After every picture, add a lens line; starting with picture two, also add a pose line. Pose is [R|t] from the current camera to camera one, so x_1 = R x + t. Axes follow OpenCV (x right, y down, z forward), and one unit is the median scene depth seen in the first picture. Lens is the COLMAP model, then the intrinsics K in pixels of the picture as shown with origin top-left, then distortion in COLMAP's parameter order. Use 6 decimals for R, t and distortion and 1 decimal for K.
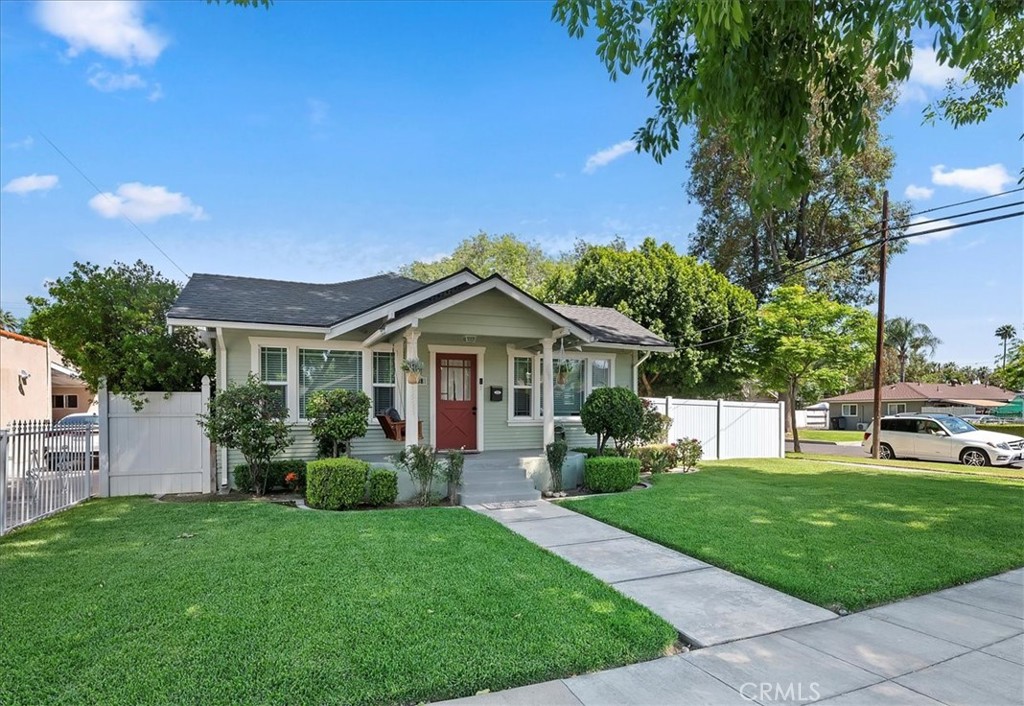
lens RADIAL K [[536.4, 0, 525.1], [0, 536.4, 407.9], [0, 0, 1]] dist [-0.004039, 0.000171]
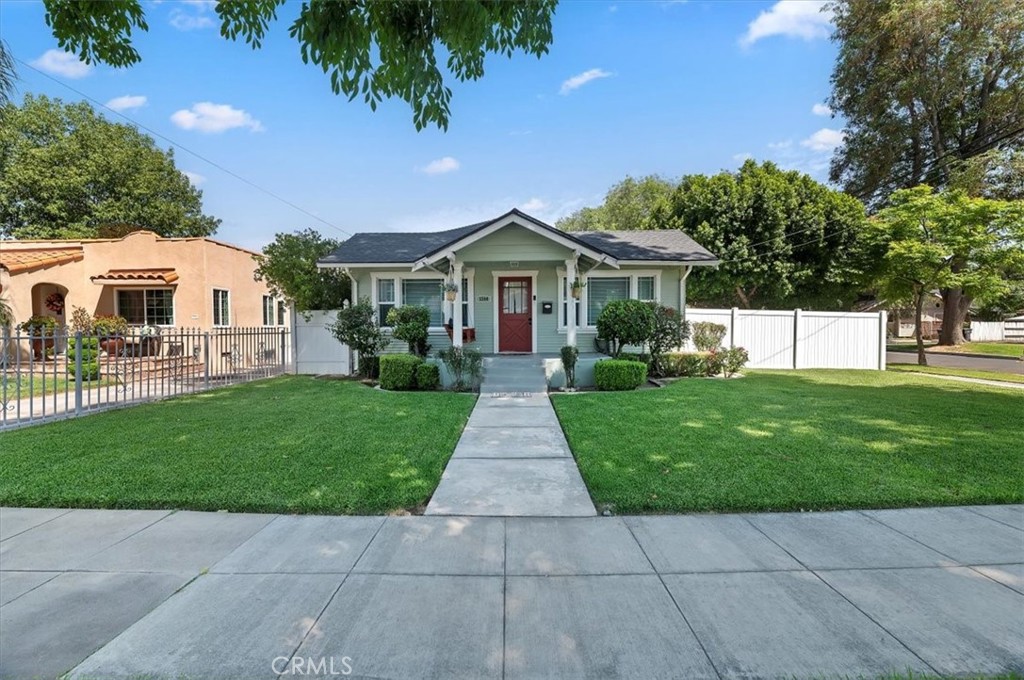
lens RADIAL K [[417.2, 0, 513.3], [0, 417.2, 333.1], [0, 0, 1]] dist [-0.001321, 0.000609]
pose [[0.911012, 0.004454, -0.412356, 0.253131], [0.005636, 0.999714, 0.023250, 0.009194], [0.412342, -0.023505, 0.910726, 0.076635]]
